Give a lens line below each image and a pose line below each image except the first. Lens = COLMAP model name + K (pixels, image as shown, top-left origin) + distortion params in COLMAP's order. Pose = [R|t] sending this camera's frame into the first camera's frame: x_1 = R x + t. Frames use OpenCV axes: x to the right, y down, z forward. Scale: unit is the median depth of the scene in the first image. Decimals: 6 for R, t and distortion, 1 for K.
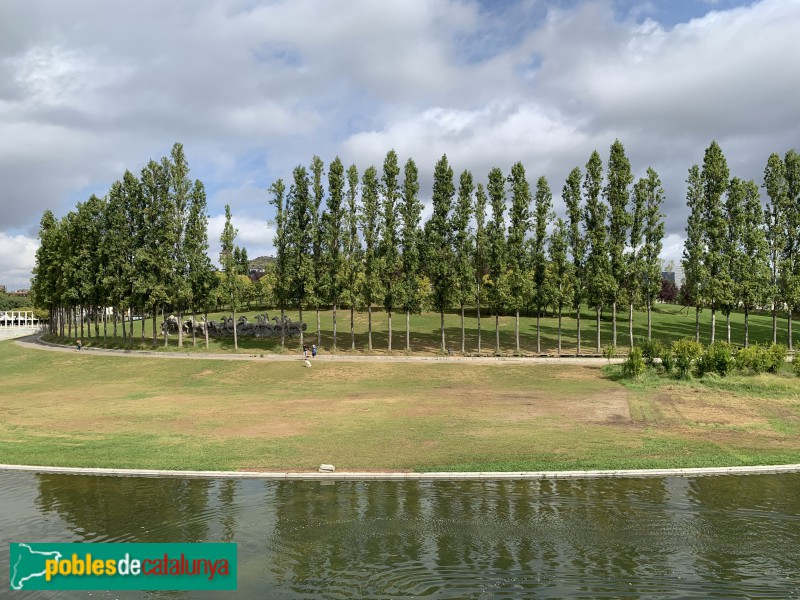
lens RADIAL K [[598.8, 0, 404.8], [0, 598.8, 295.3], [0, 0, 1]] dist [0.082646, -0.190193]
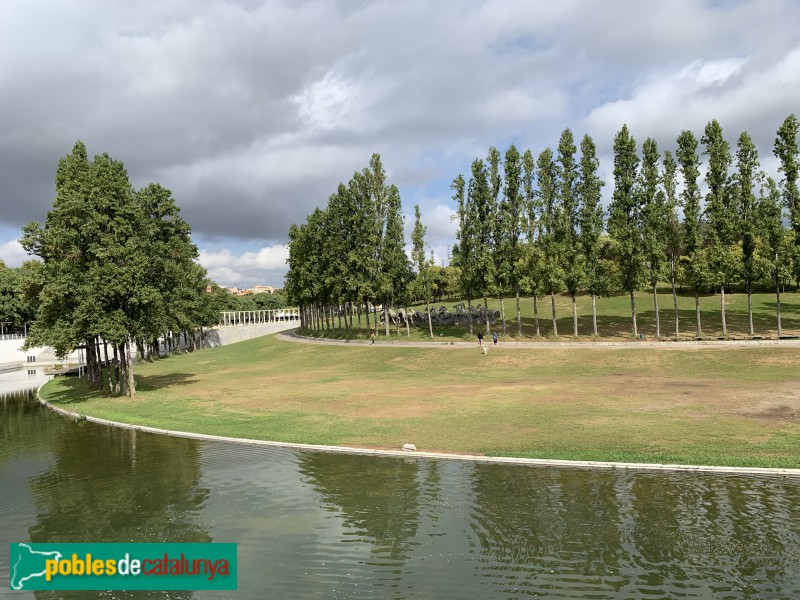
lens RADIAL K [[598.8, 0, 404.8], [0, 598.8, 295.3], [0, 0, 1]] dist [0.082646, -0.190193]
pose [[0.913434, -0.049089, -0.404015, 0.117455], [0.058715, 0.998209, 0.011463, -0.001258], [0.402728, -0.034192, 0.914681, 0.000439]]
